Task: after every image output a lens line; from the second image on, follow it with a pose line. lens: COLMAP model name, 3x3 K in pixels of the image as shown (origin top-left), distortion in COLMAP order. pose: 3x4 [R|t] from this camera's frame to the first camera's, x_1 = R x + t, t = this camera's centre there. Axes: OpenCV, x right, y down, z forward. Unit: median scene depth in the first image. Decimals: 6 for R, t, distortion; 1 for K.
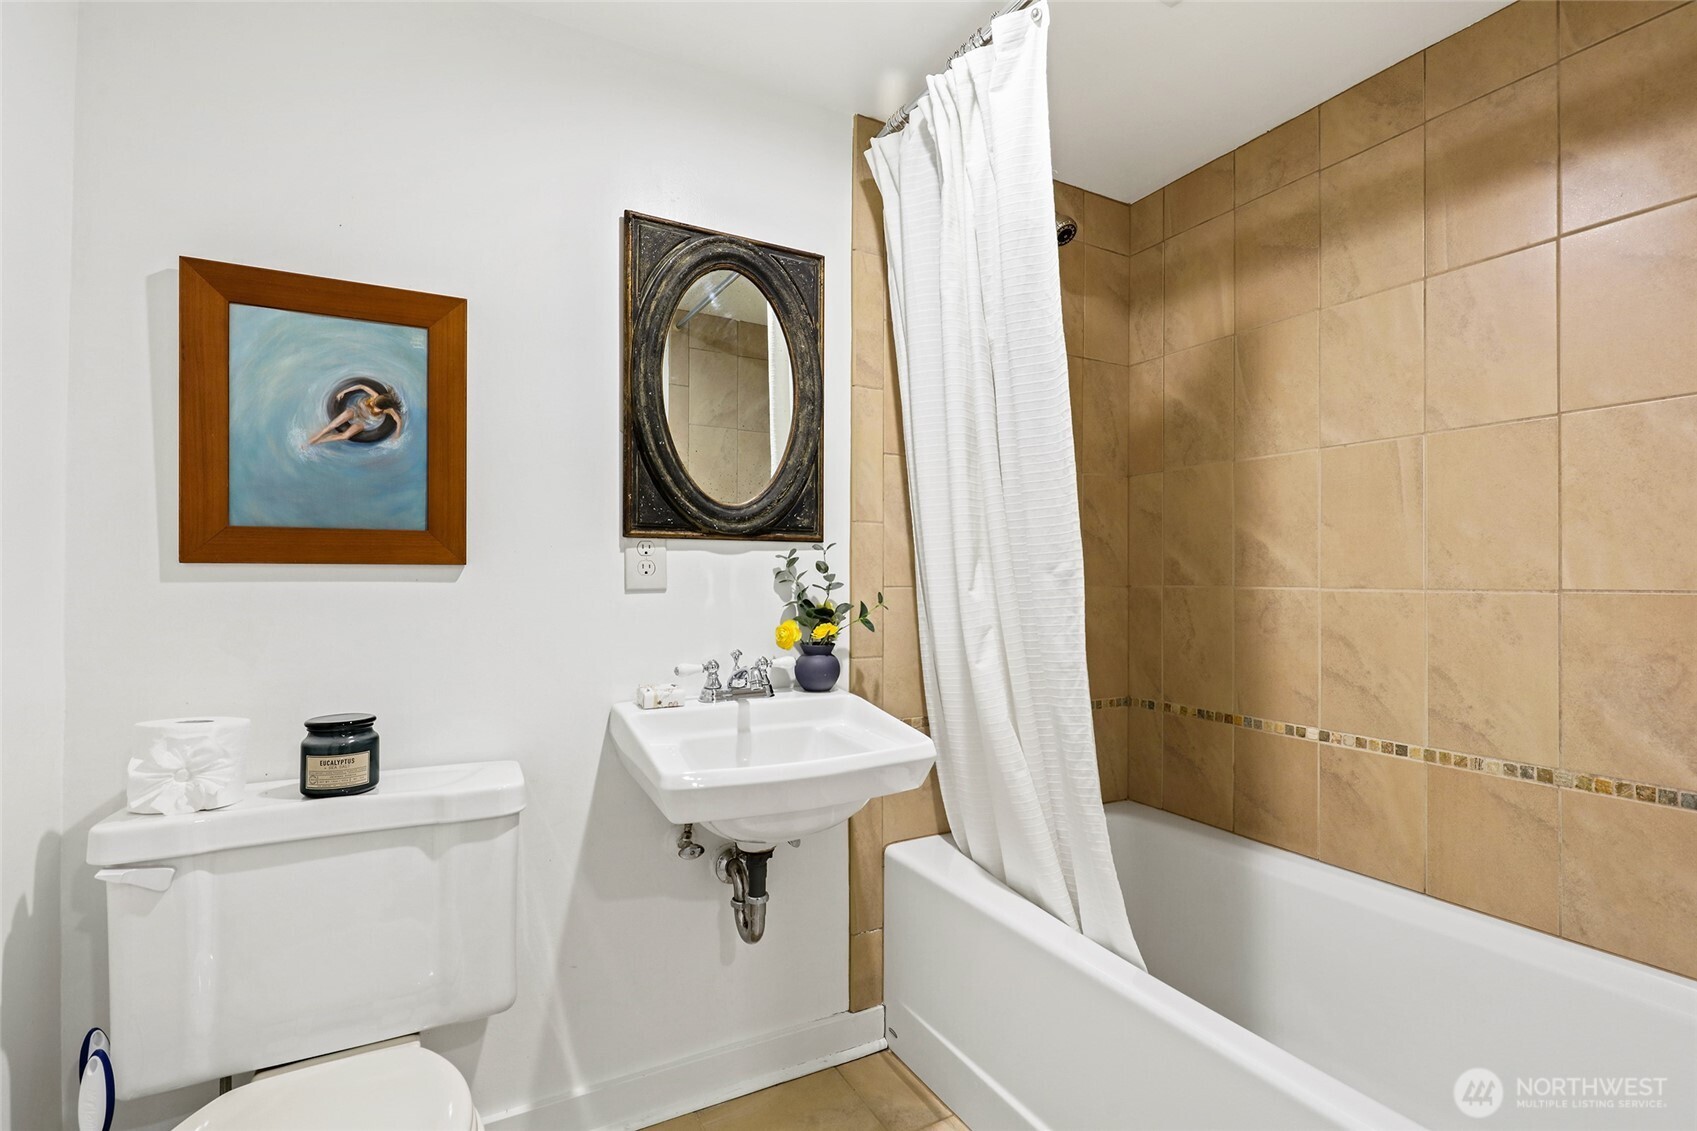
lens RADIAL K [[786.7, 0, 853.6], [0, 786.7, 561.5], [0, 0, 1]] dist [0.002614, 0.000629]
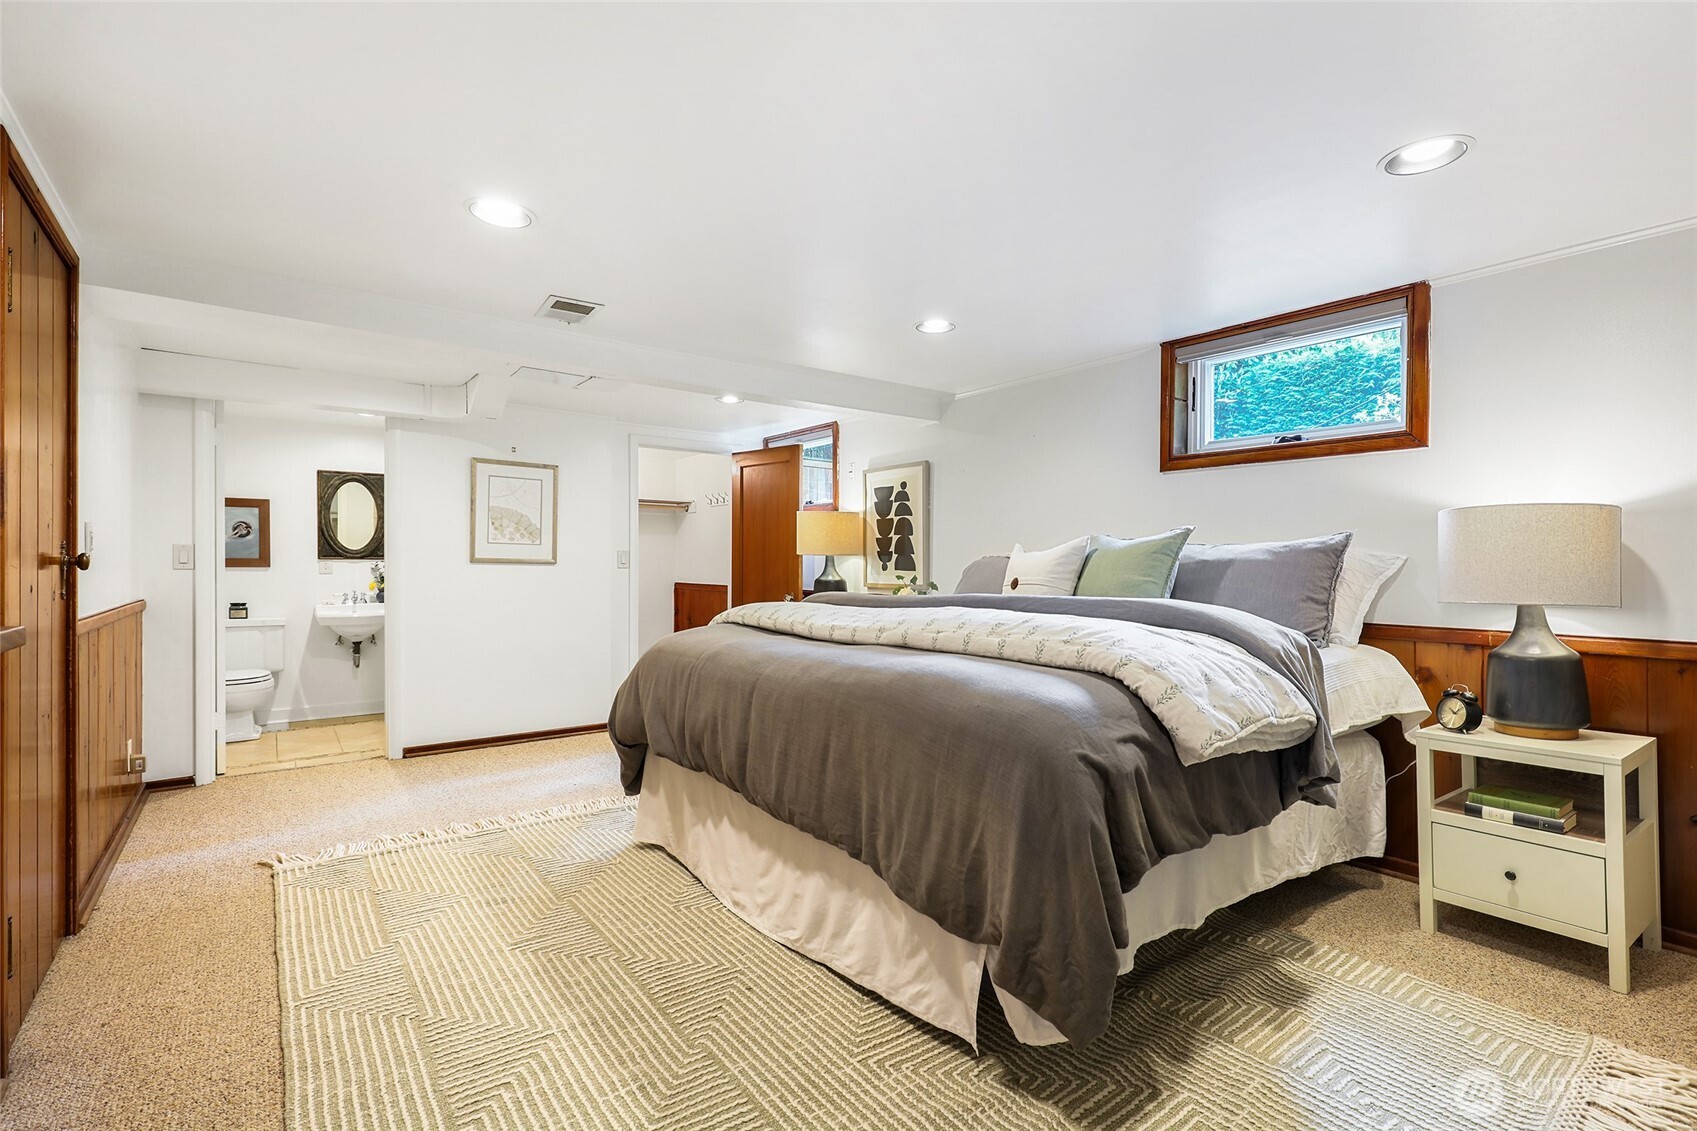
lens RADIAL K [[786.7, 0, 848.9], [0, 786.7, 568.9], [0, 0, 1]] dist [0.002614, 0.000629]
pose [[0.987931, -0.005824, 0.154783, 1.794230], [0.003809, 0.999904, 0.013313, -0.027405], [-0.154846, -0.012563, 0.987859, -3.413307]]
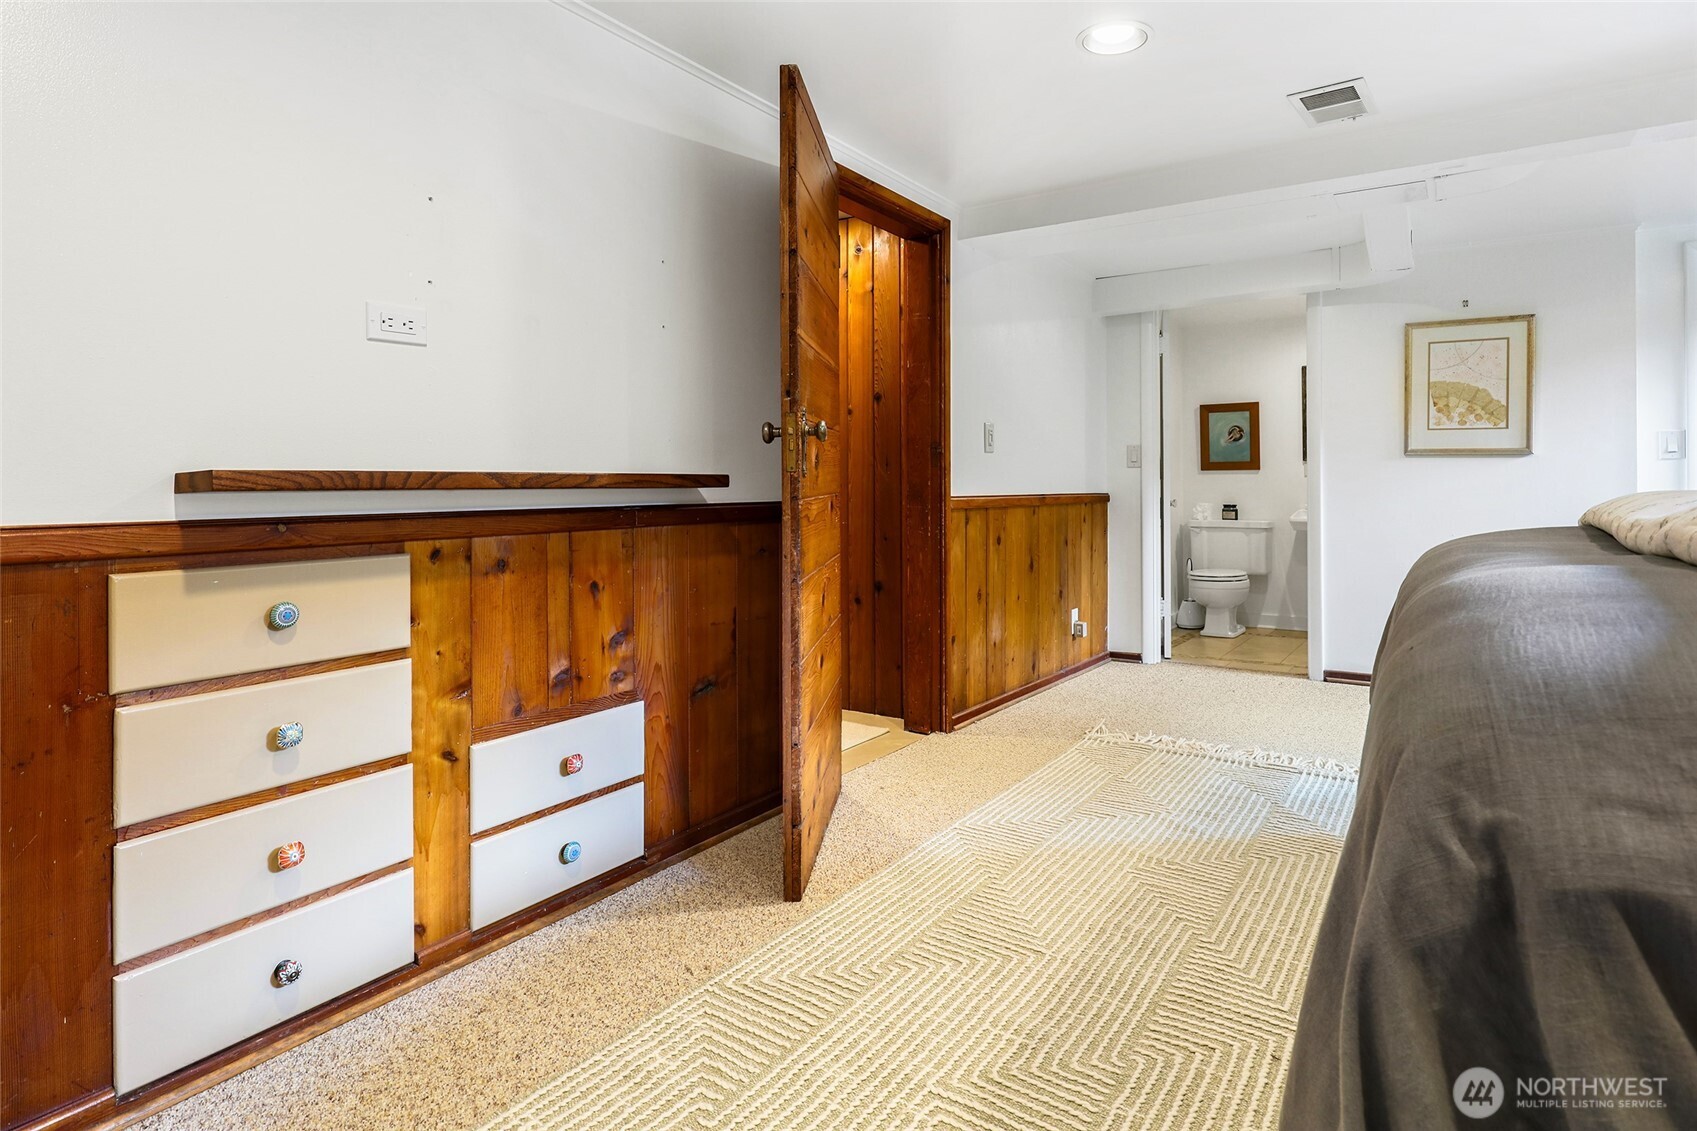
lens RADIAL K [[890.9, 0, 859.5], [0, 890.9, 487.8], [0, 0, 1]] dist [-0.004906, -0.000433]
pose [[0.473524, -0.007261, -0.880751, 2.513619], [0.013086, 0.999914, -0.001209, 0.075471], [0.880684, -0.010953, 0.473578, -2.910490]]
